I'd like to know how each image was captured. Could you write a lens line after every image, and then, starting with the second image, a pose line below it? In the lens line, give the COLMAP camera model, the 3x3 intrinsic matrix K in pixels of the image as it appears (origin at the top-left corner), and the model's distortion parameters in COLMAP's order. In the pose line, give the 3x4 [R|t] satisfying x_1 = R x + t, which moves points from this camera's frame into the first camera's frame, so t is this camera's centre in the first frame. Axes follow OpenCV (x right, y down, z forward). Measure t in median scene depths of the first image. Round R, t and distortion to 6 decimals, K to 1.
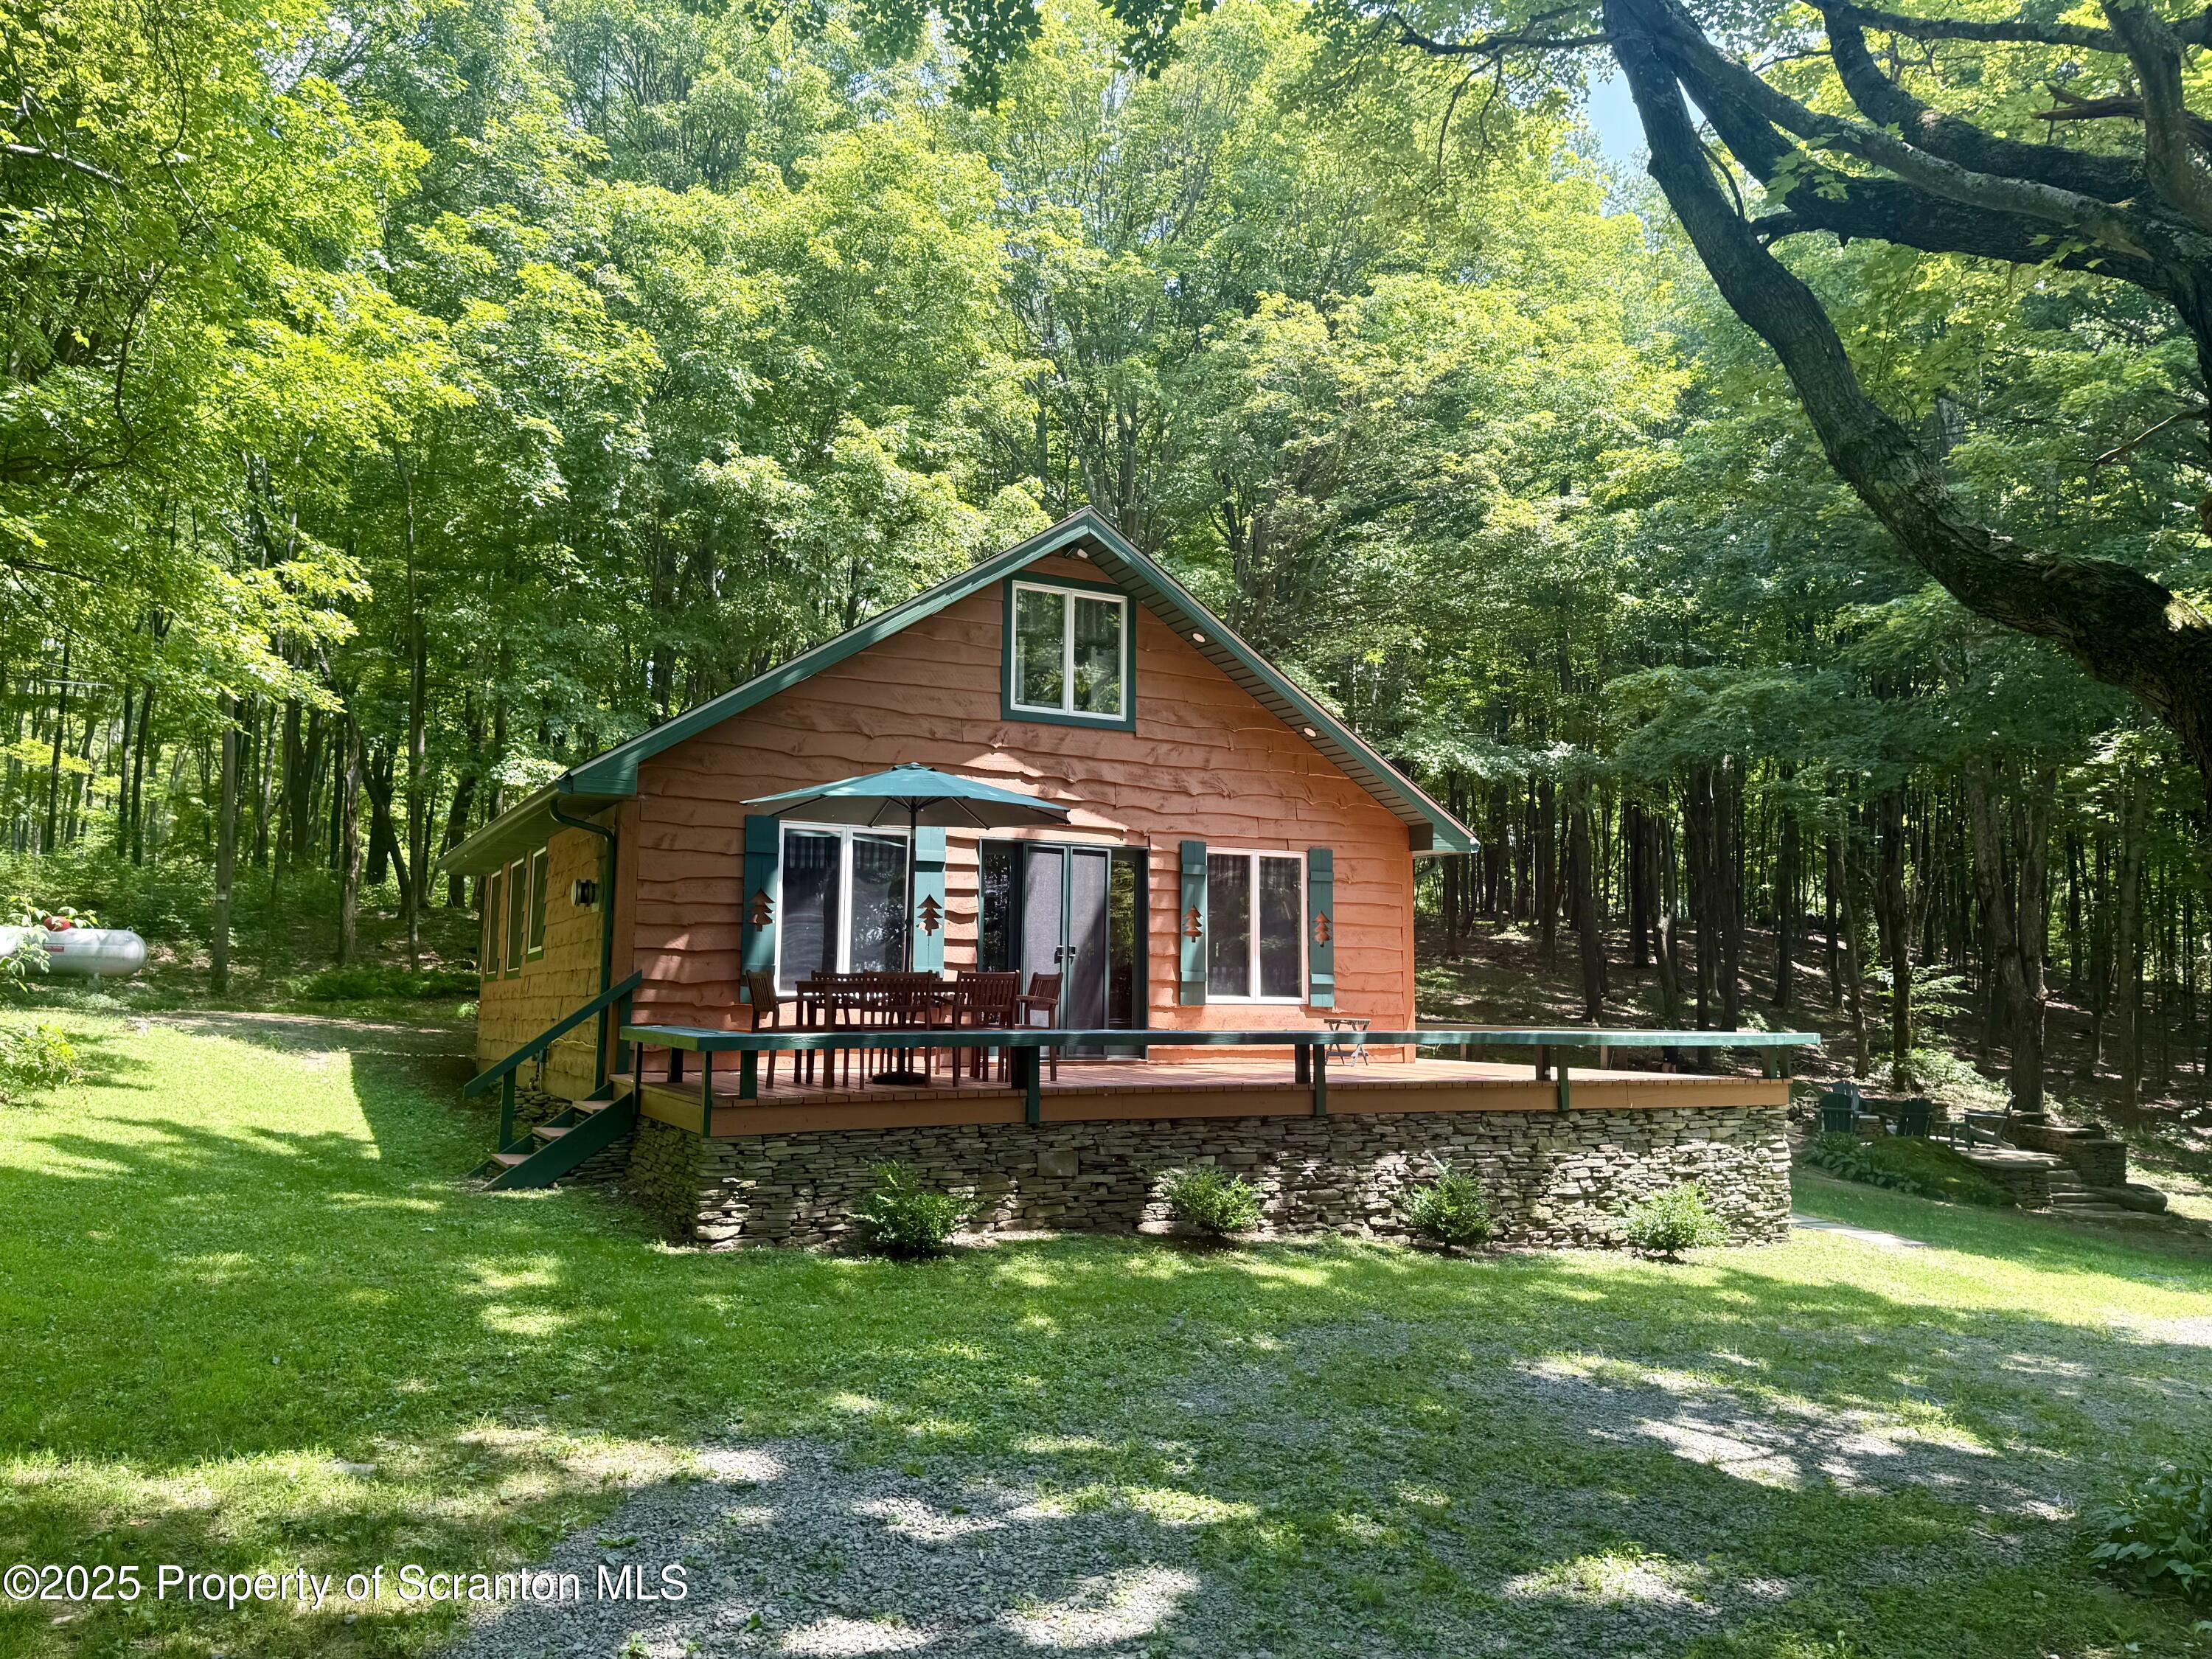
lens RADIAL K [[1587.3, 0, 1094.1], [0, 1587.3, 845.7], [0, 0, 1]] dist [0.221245, -0.359529]
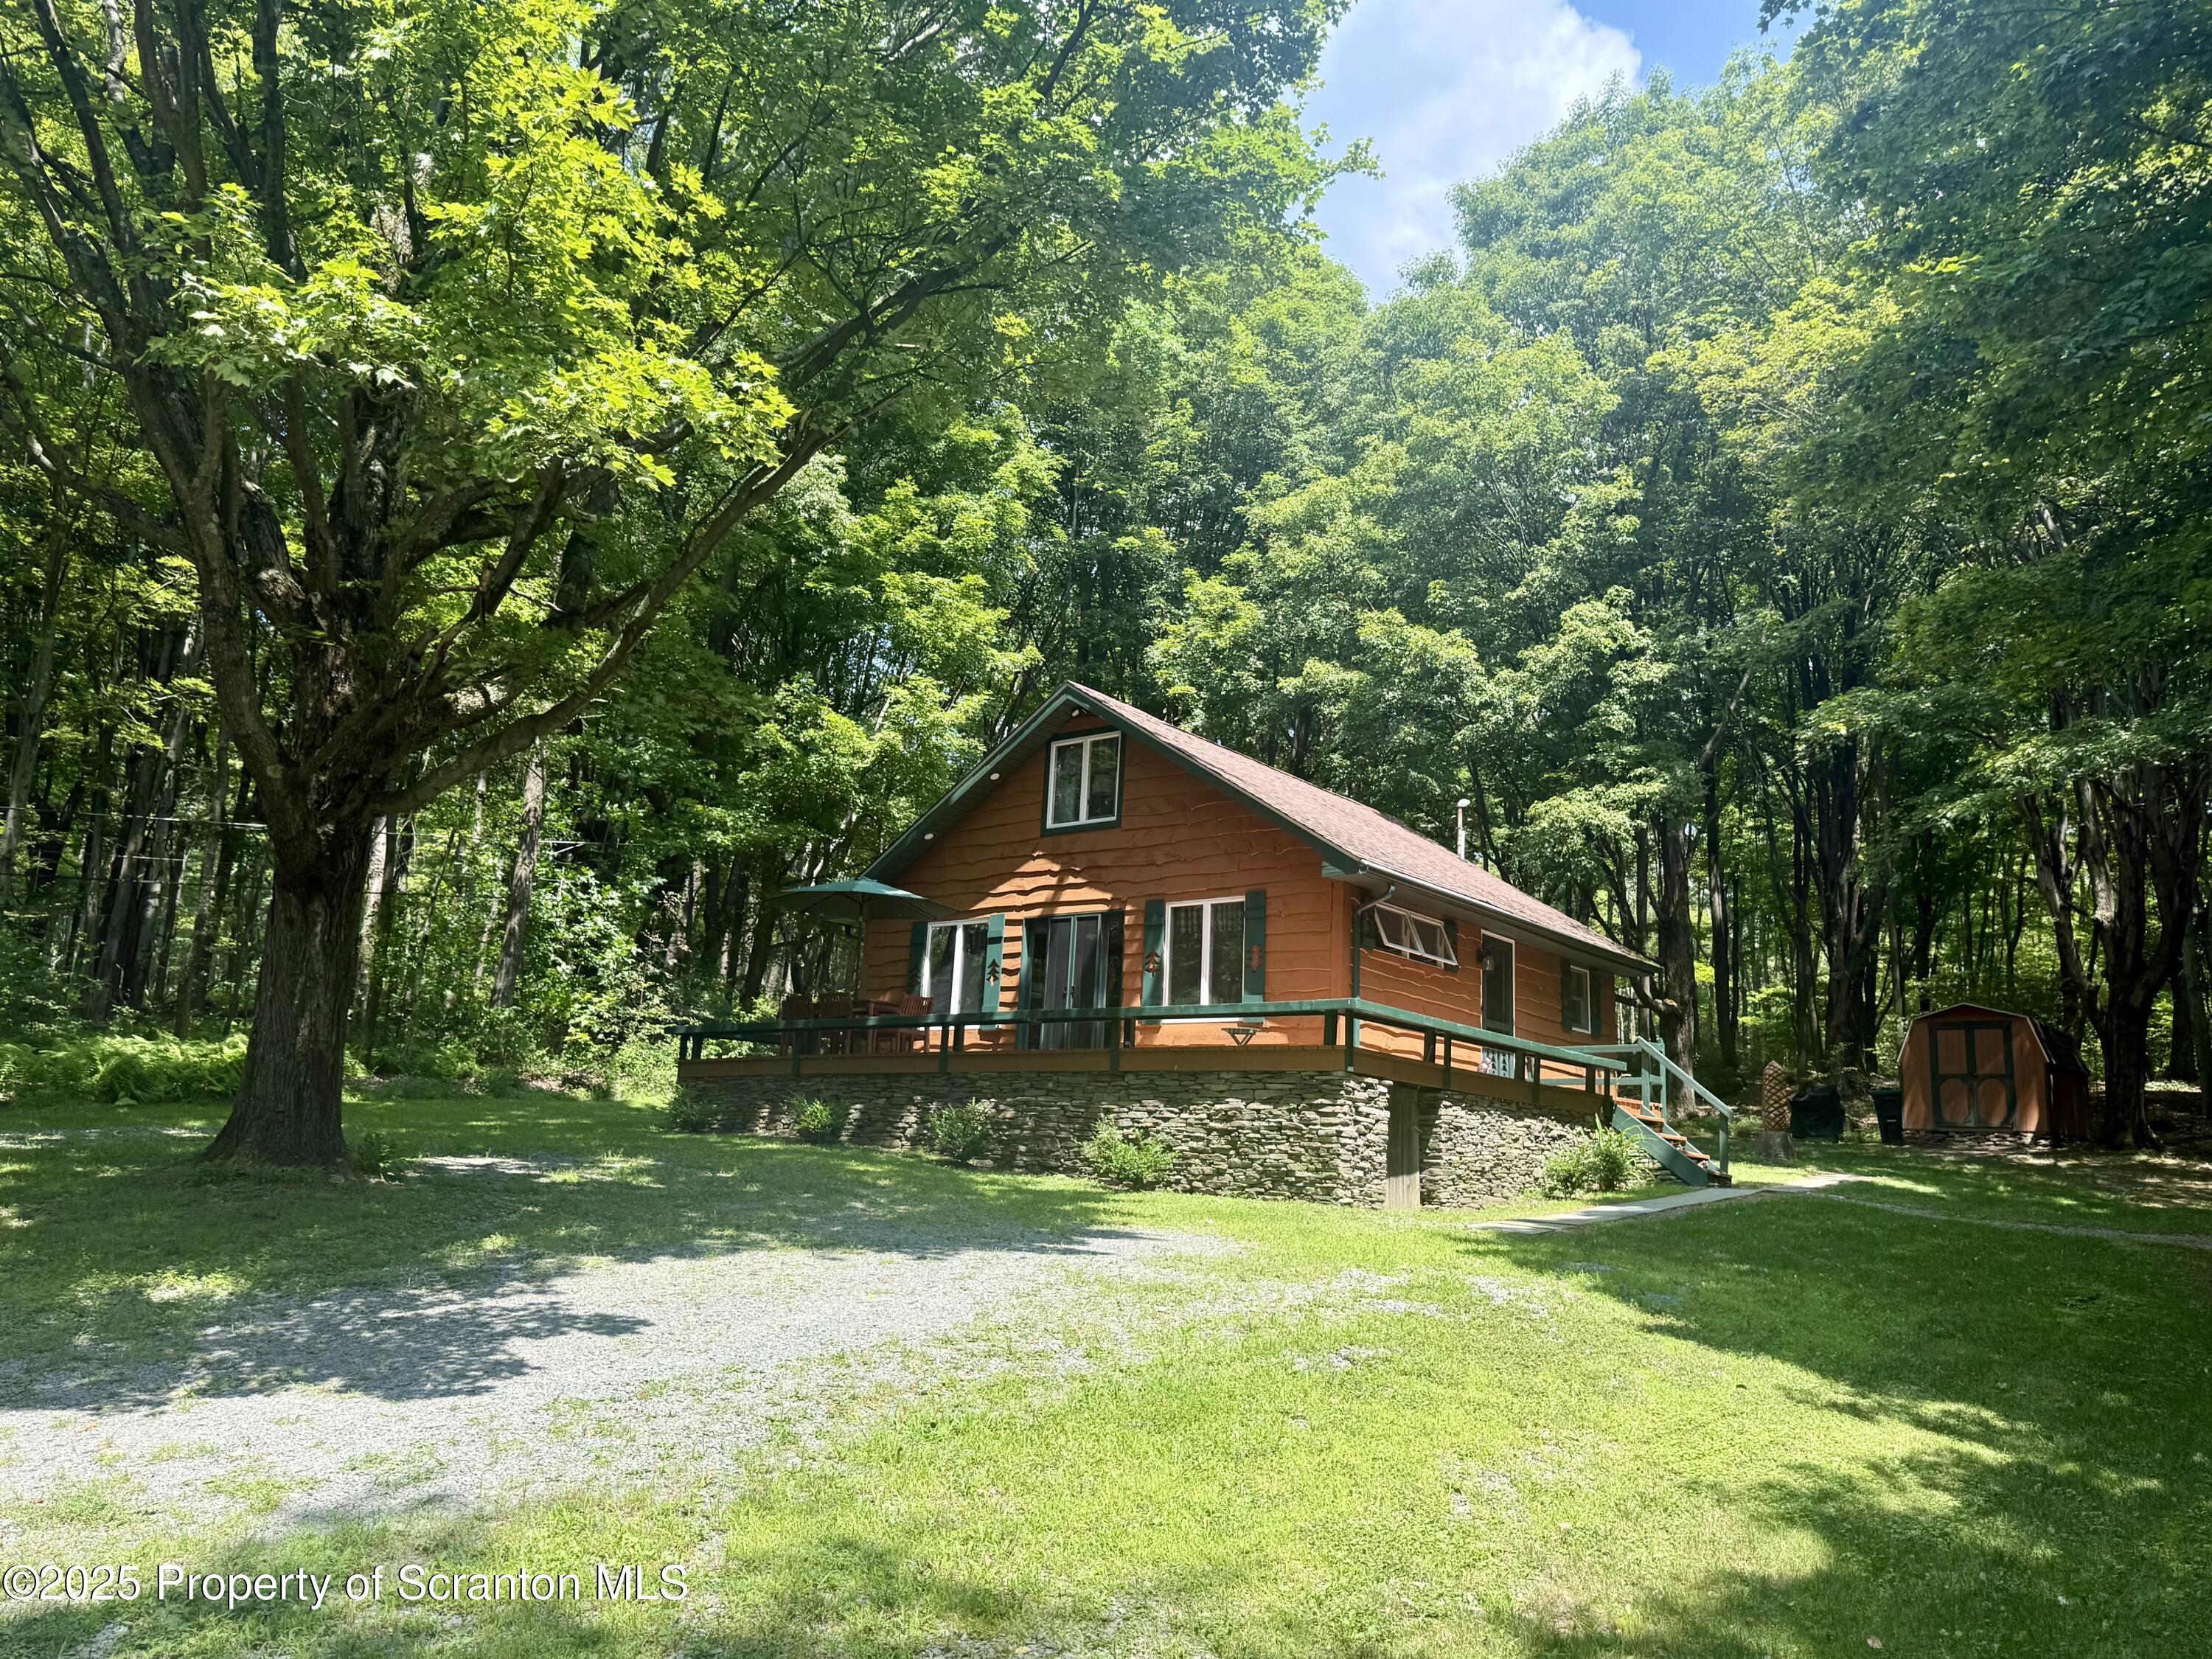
lens RADIAL K [[1587.3, 0, 1094.1], [0, 1587.3, 845.7], [0, 0, 1]] dist [0.221245, -0.359529]
pose [[0.406883, -0.177452, -0.896079, 1.316989], [0.039086, 0.983434, -0.177003, 0.197206], [0.912644, 0.036996, 0.407079, 0.461915]]
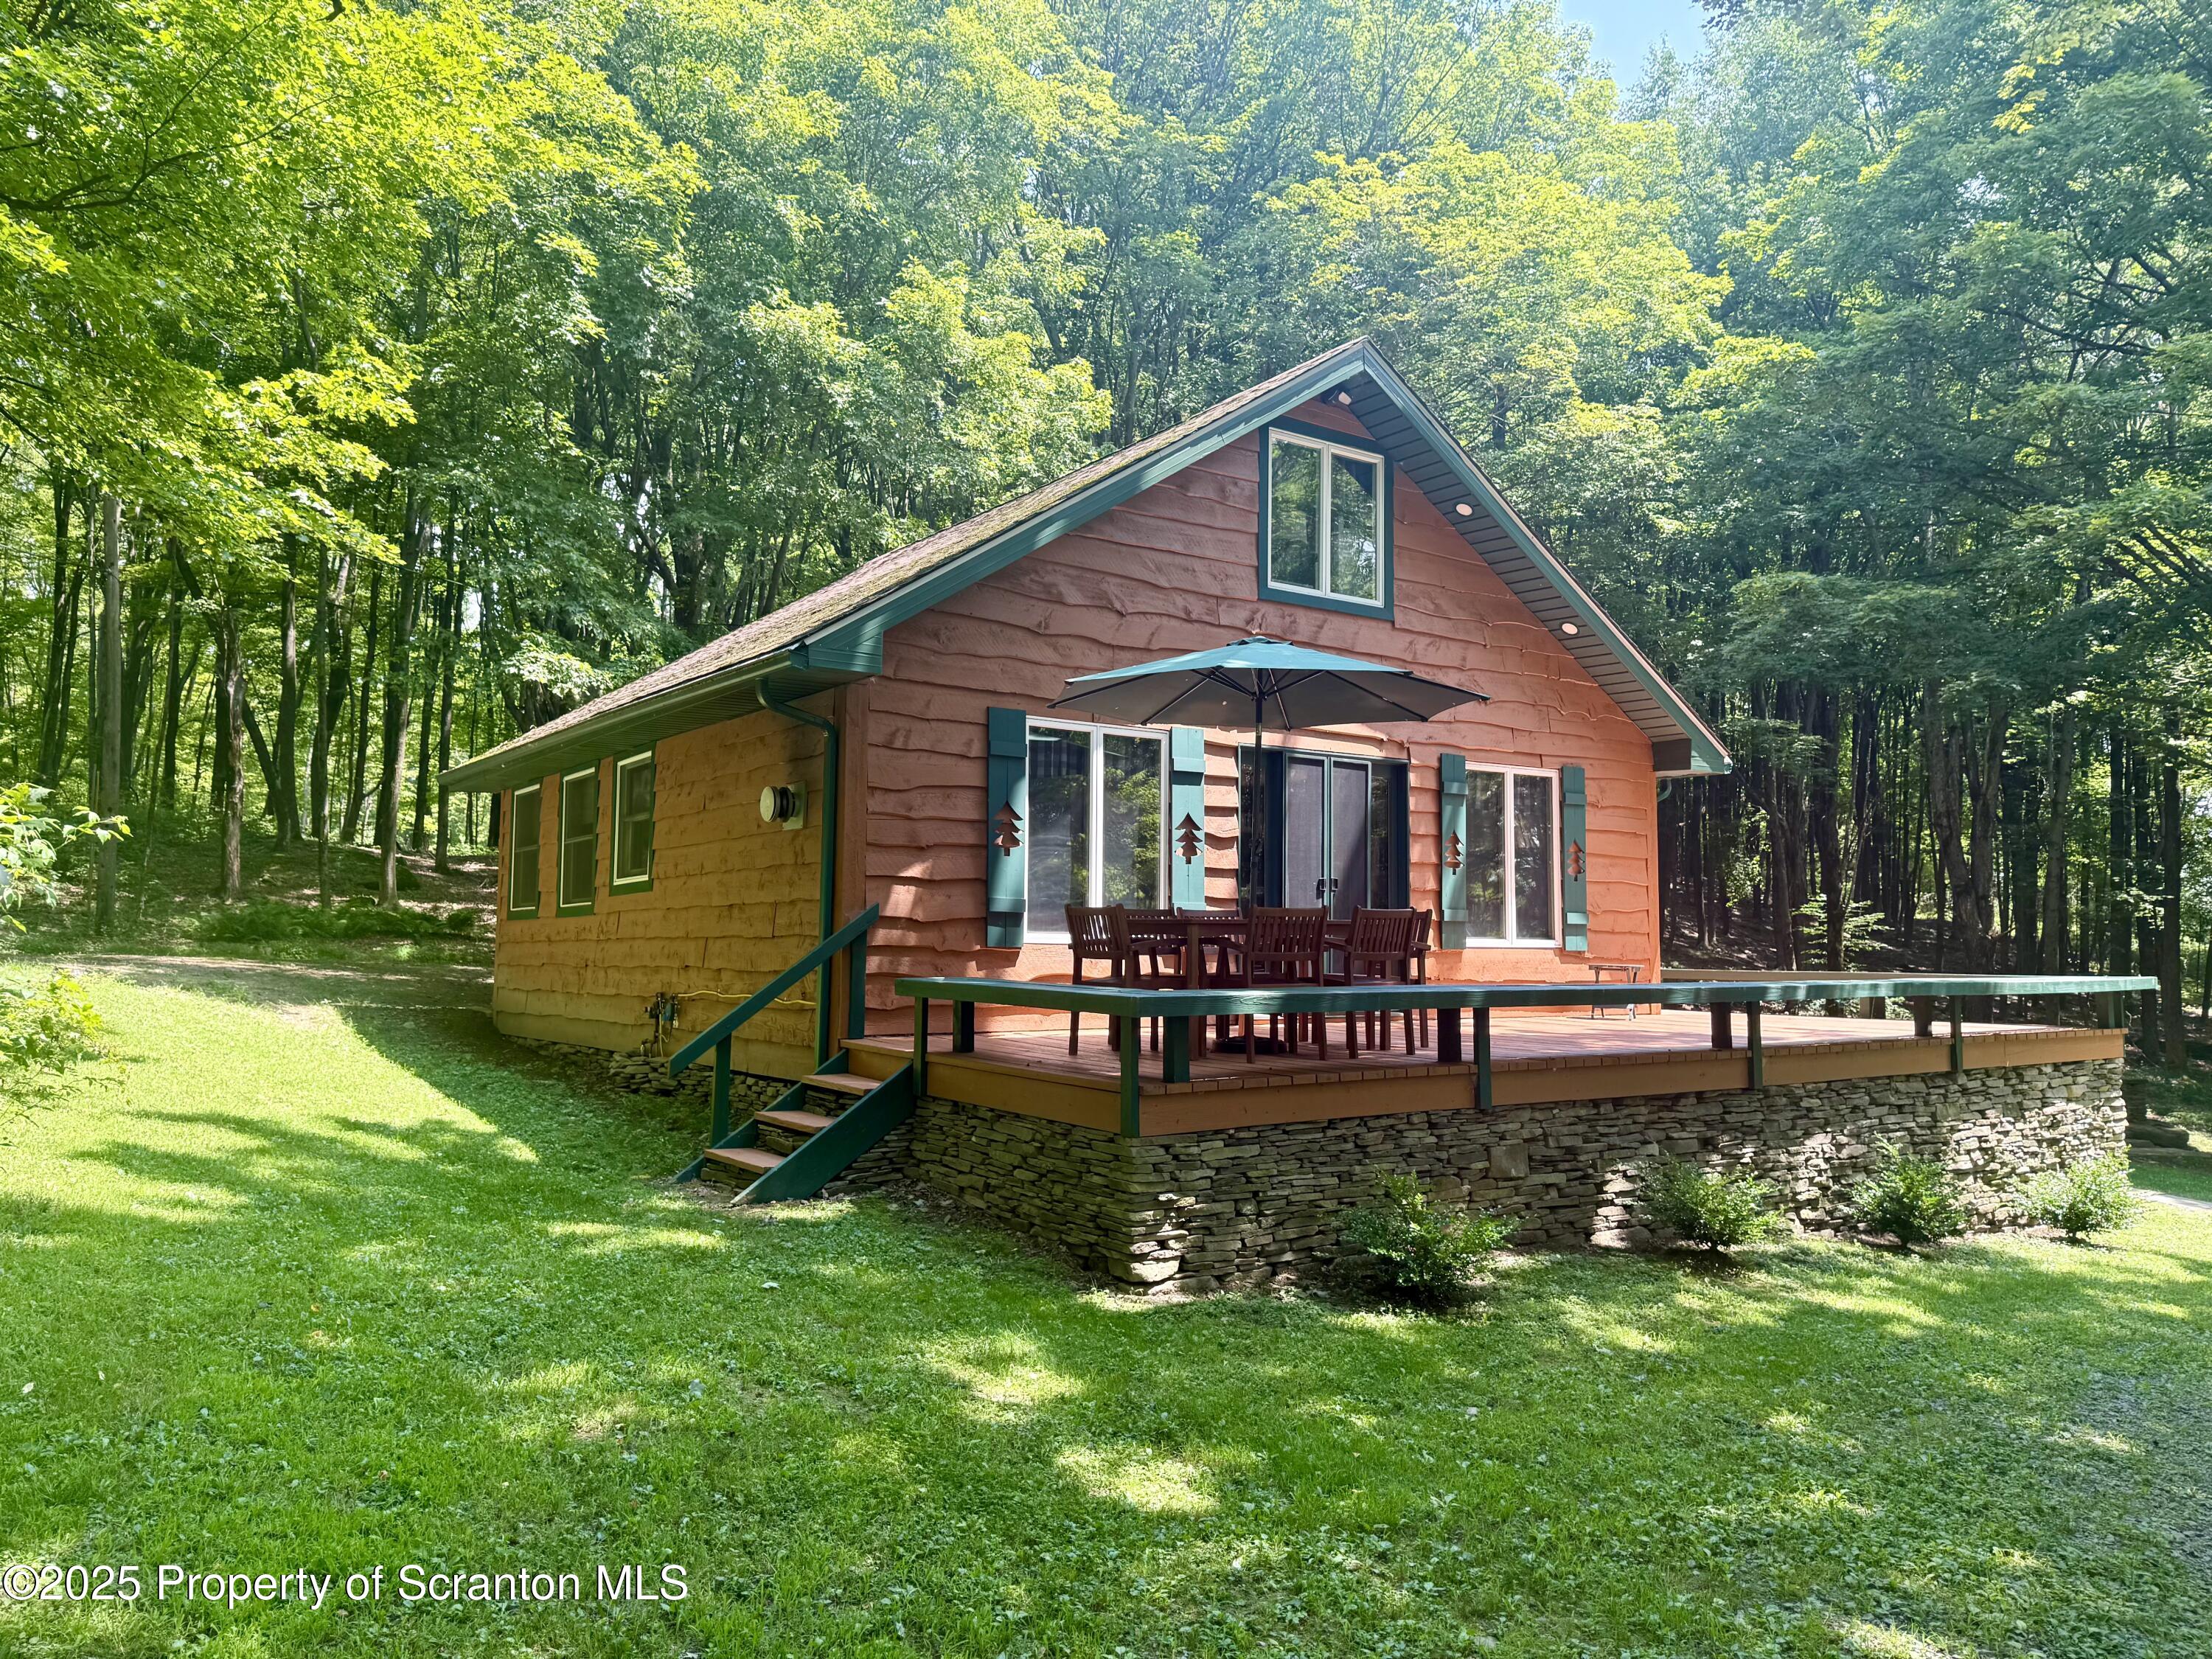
lens RADIAL K [[1532.5, 0, 1106.0], [0, 1532.5, 829.5], [0, 0, 1]] dist [0.097230, -0.105943]
pose [[0.990234, 0.007746, 0.139203, -0.250928], [-0.011308, 0.999628, 0.024814, 0.020312], [-0.138959, -0.026145, 0.989953, 0.241671]]
